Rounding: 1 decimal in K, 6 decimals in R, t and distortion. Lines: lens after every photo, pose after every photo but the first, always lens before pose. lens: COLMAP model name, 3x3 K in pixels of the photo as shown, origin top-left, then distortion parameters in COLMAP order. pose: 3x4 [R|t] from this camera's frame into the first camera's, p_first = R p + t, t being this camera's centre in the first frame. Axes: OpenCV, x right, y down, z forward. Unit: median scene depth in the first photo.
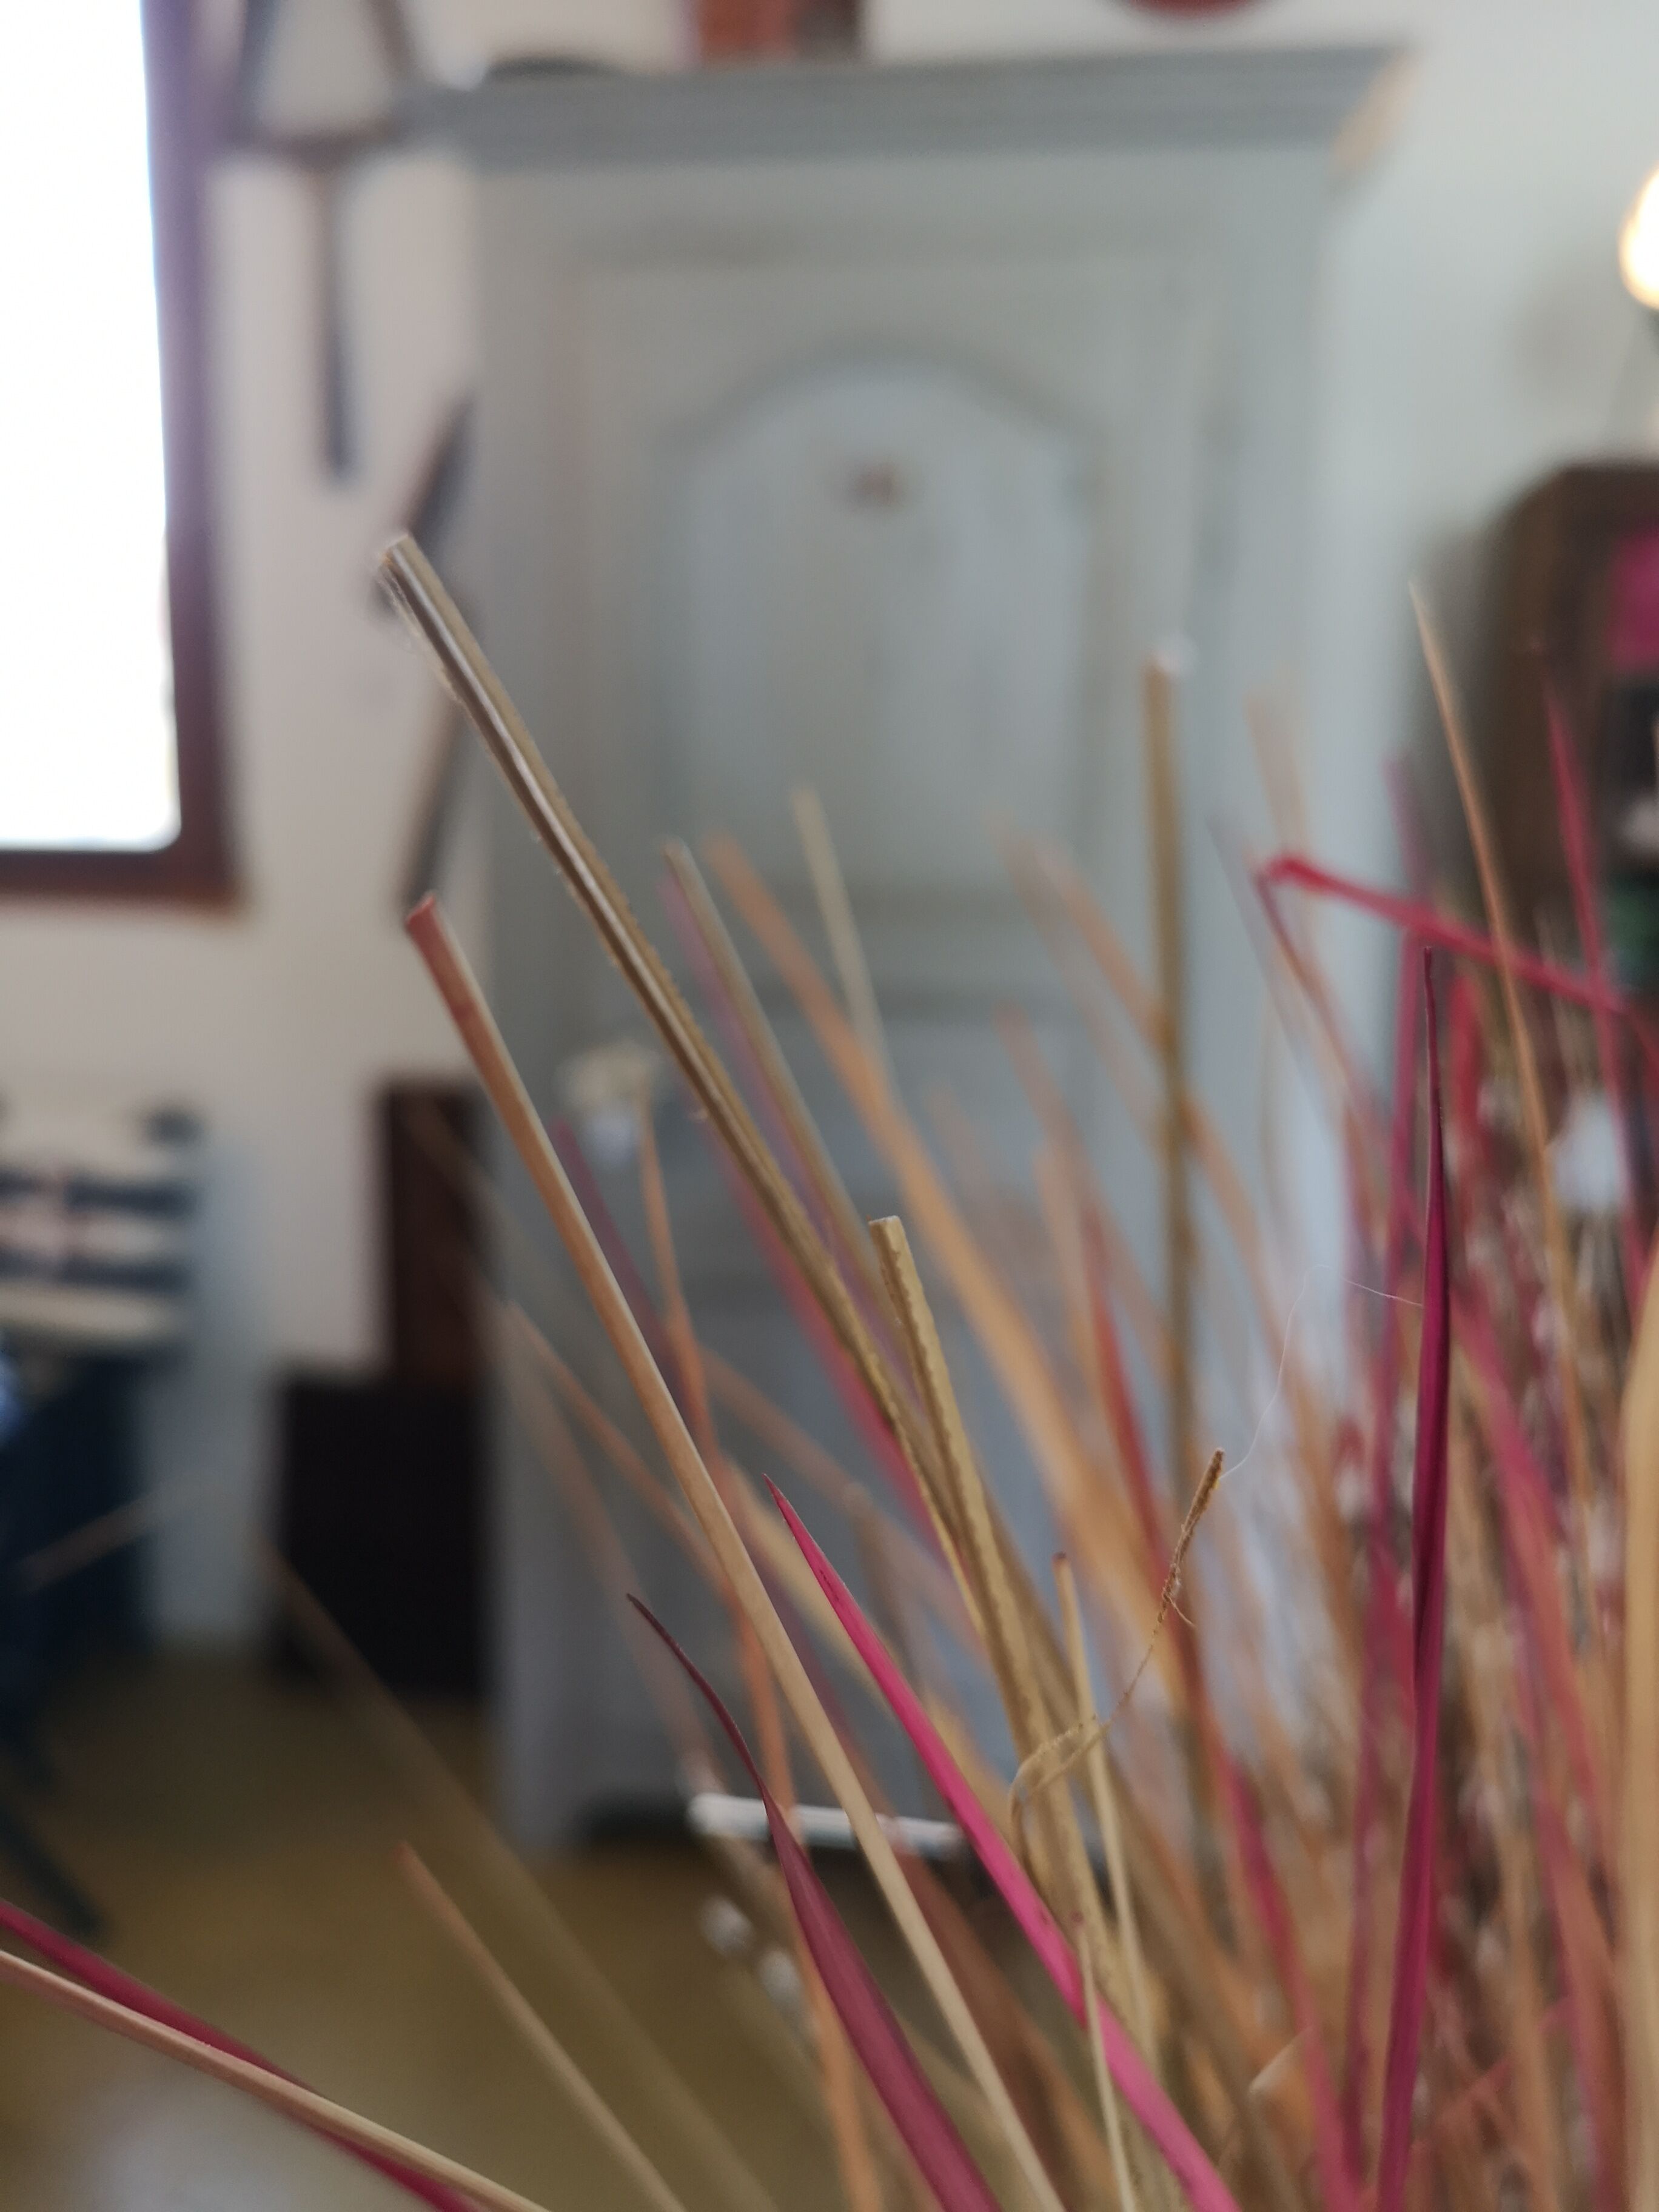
lens RADIAL K [[1764.9, 0, 825.9], [0, 1764.9, 1111.2], [0, 0, 1]] dist [0.025754, -0.049708]
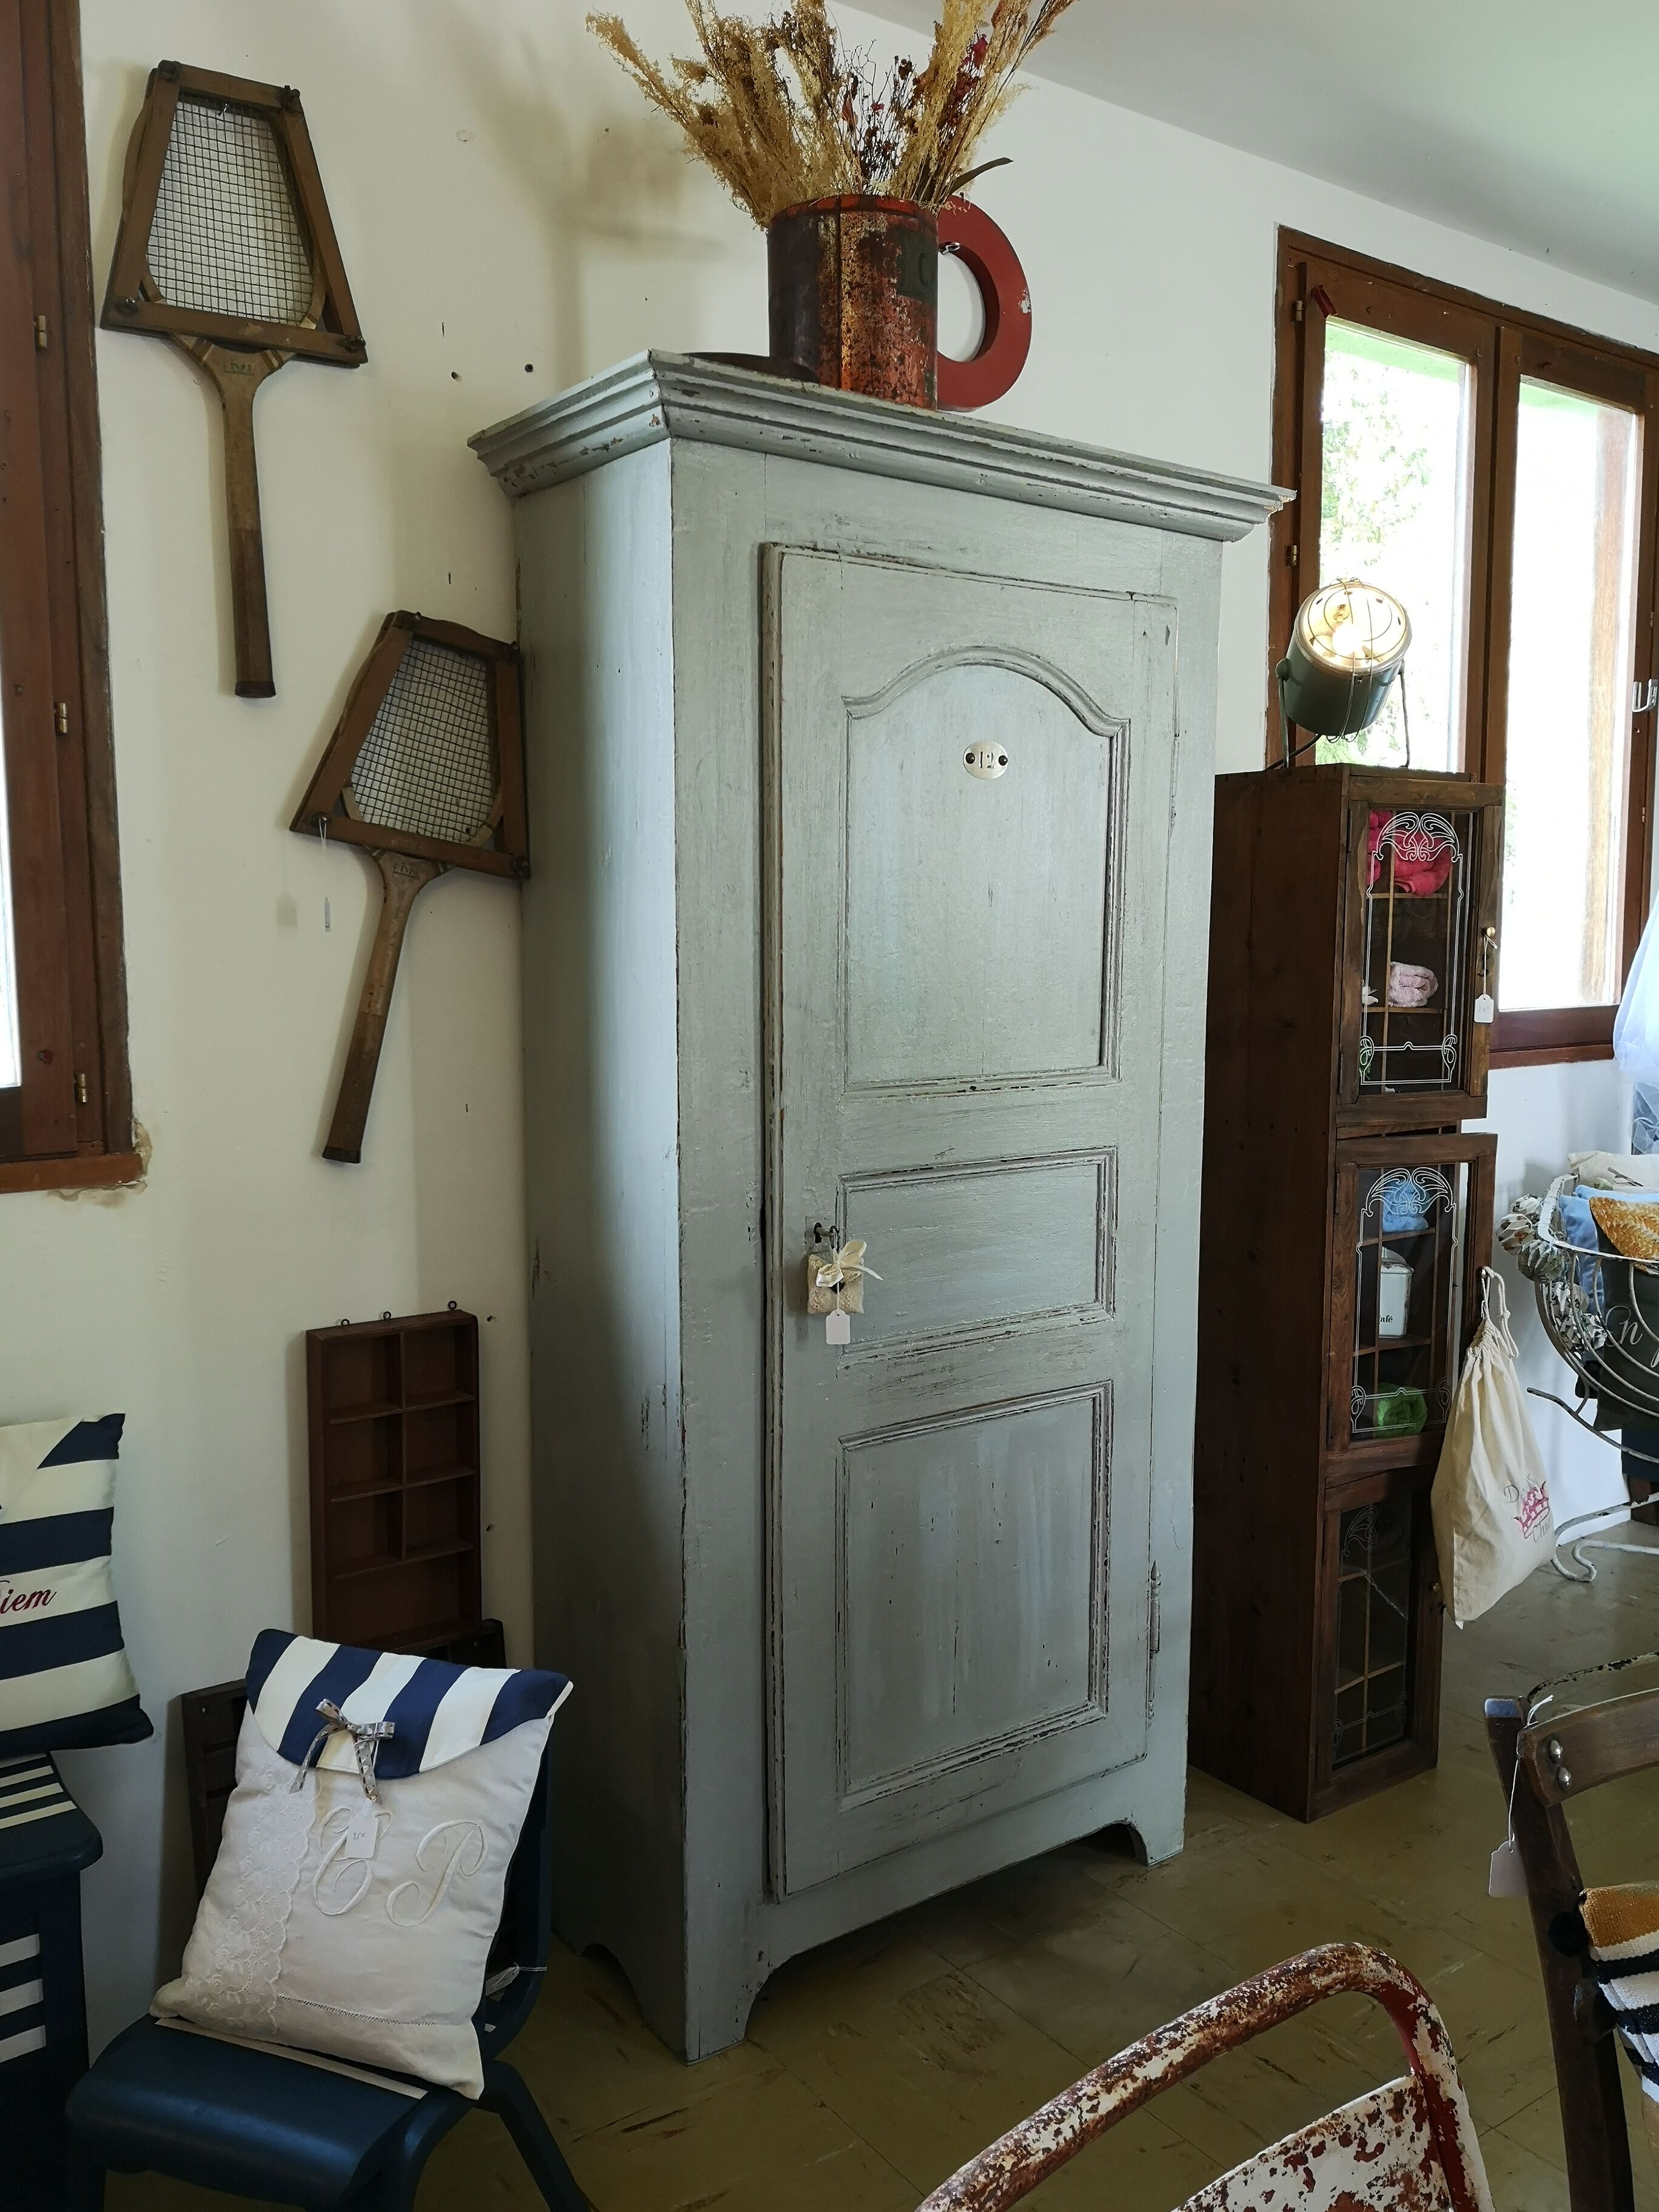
lens RADIAL K [[1776.8, 0, 835.8], [0, 1776.8, 1115.5], [0, 0, 1]] dist [0.049942, -0.066532]
pose [[0.672568, -0.113123, 0.731339, -0.880877], [0.153547, 0.988073, 0.011627, -0.116254], [-0.723931, 0.104475, 0.681916, 0.208766]]
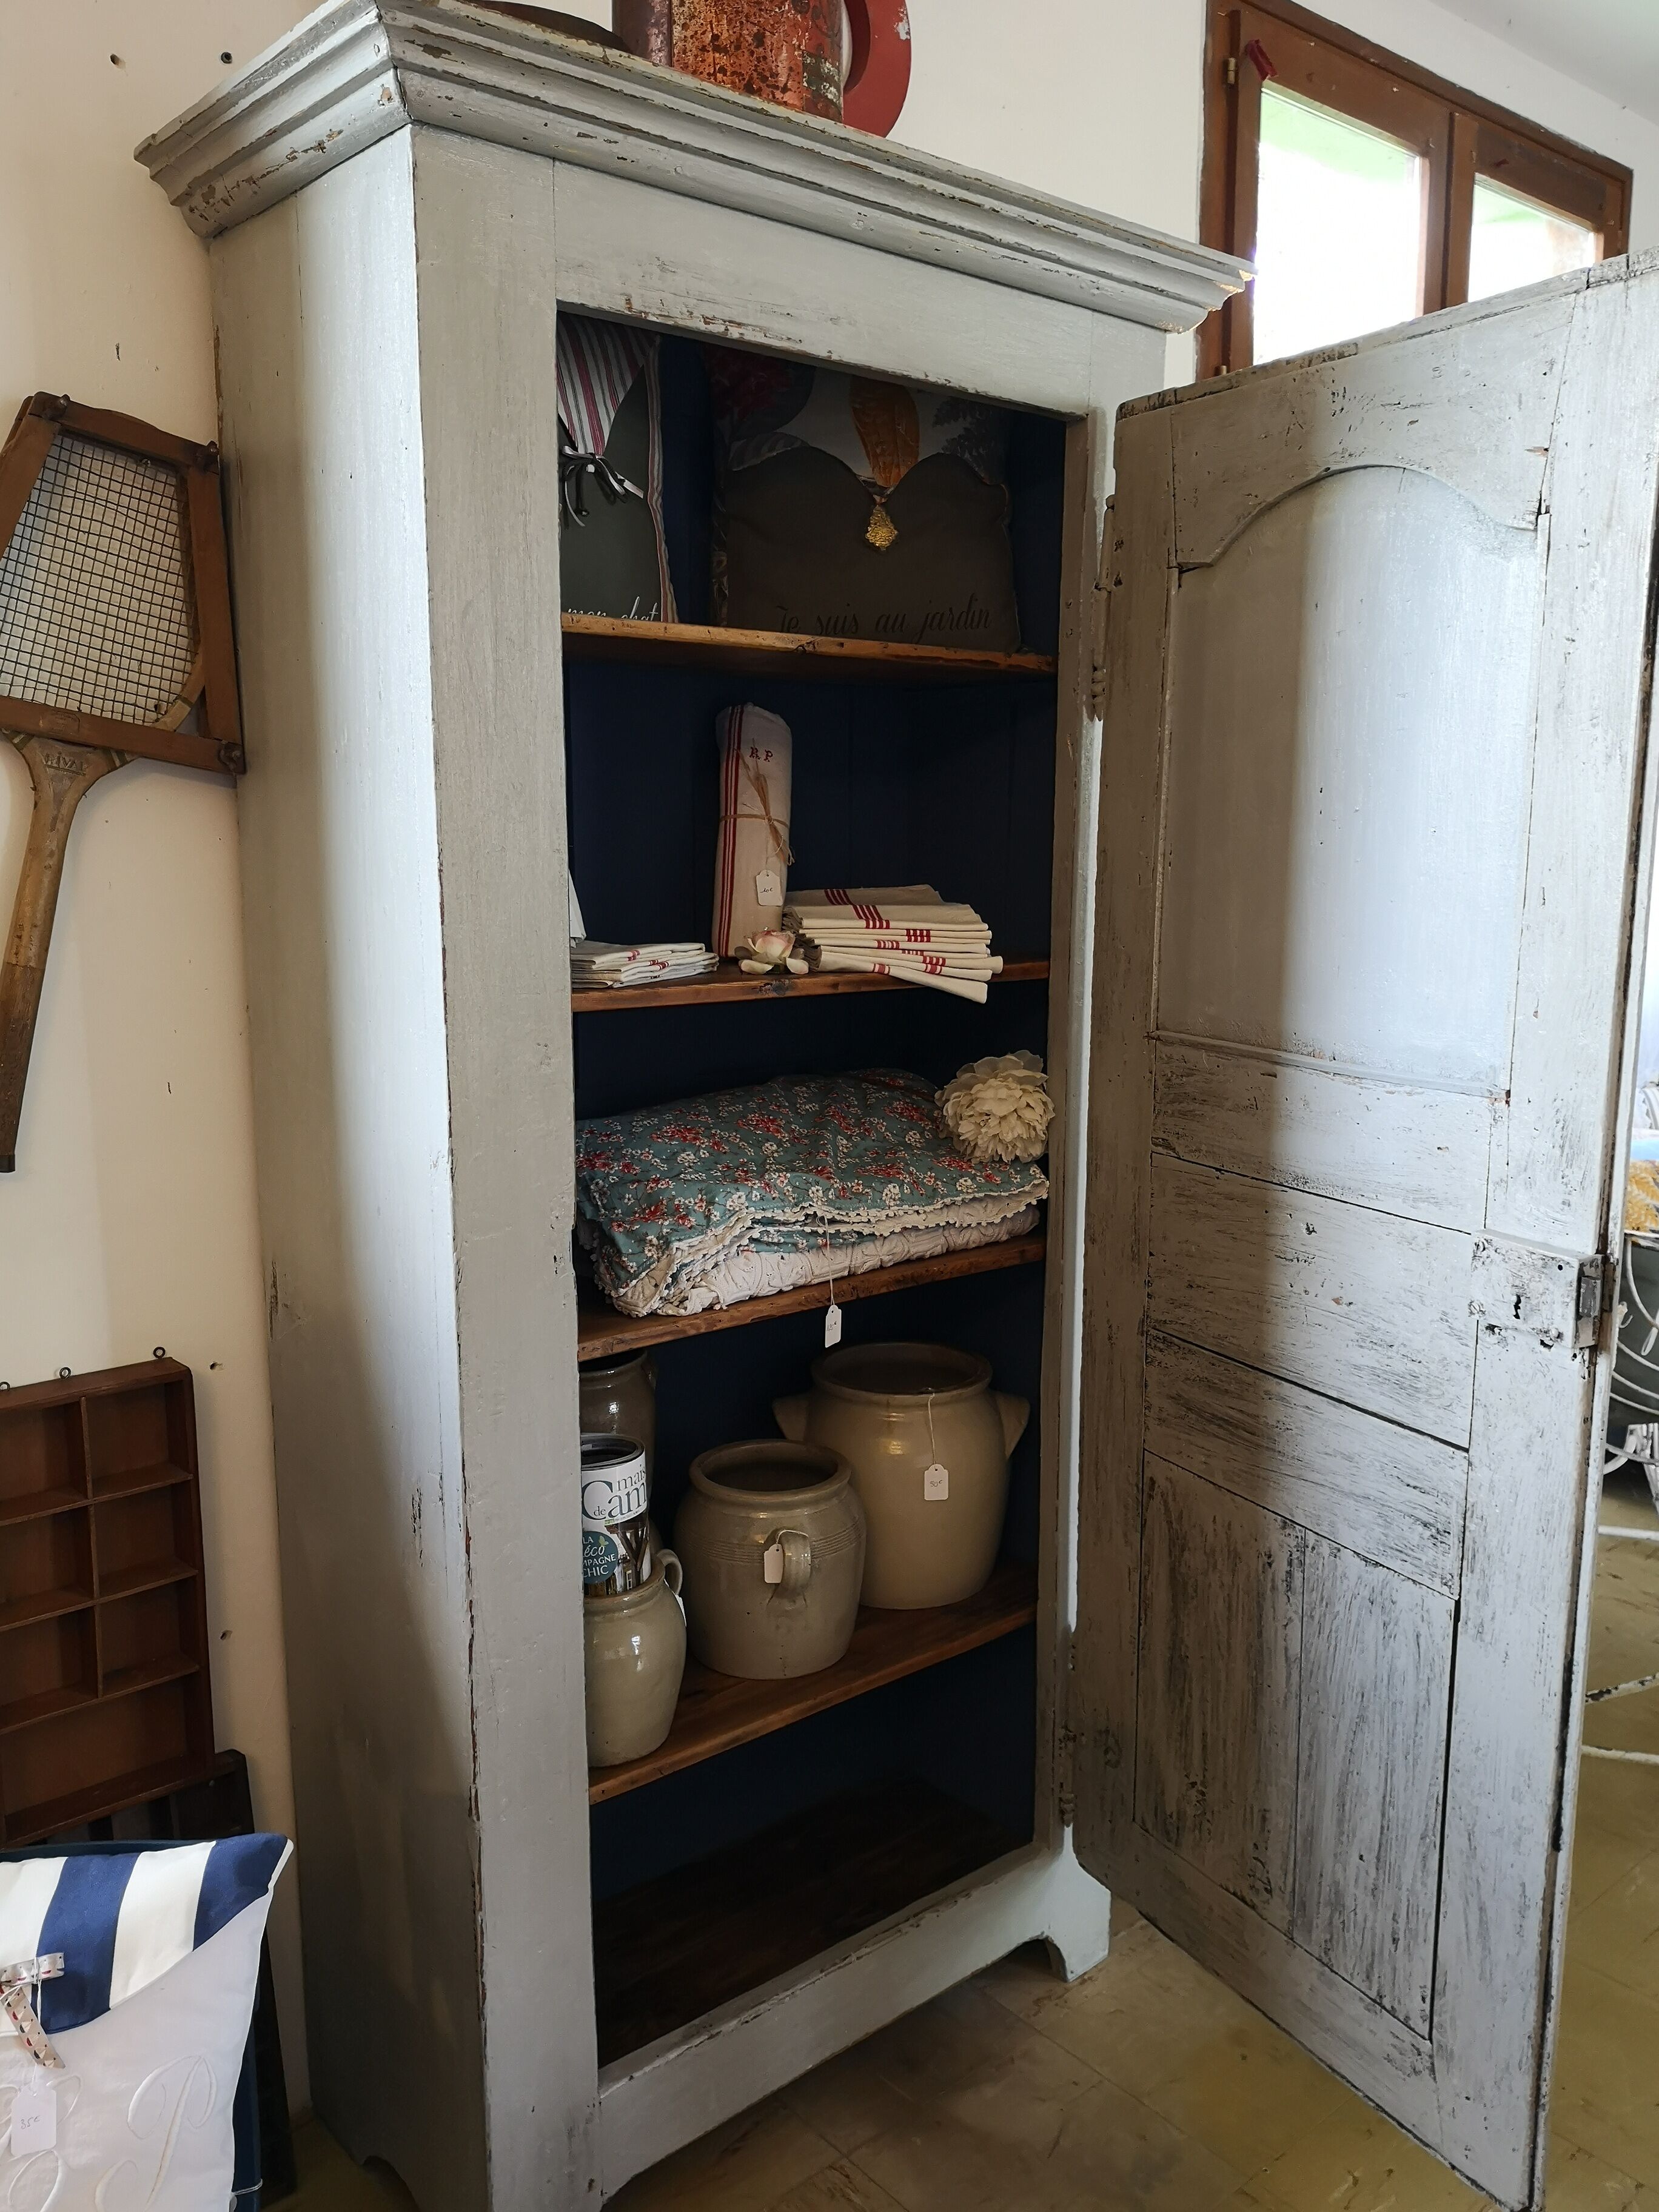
lens RADIAL K [[1764.9, 0, 825.9], [0, 1764.9, 1111.2], [0, 0, 1]] dist [0.025754, -0.049708]
pose [[0.610043, -0.164990, 0.775001, -0.661500], [0.162732, 0.983320, 0.081244, -0.151630], [-0.775478, 0.076555, 0.626716, 0.397492]]
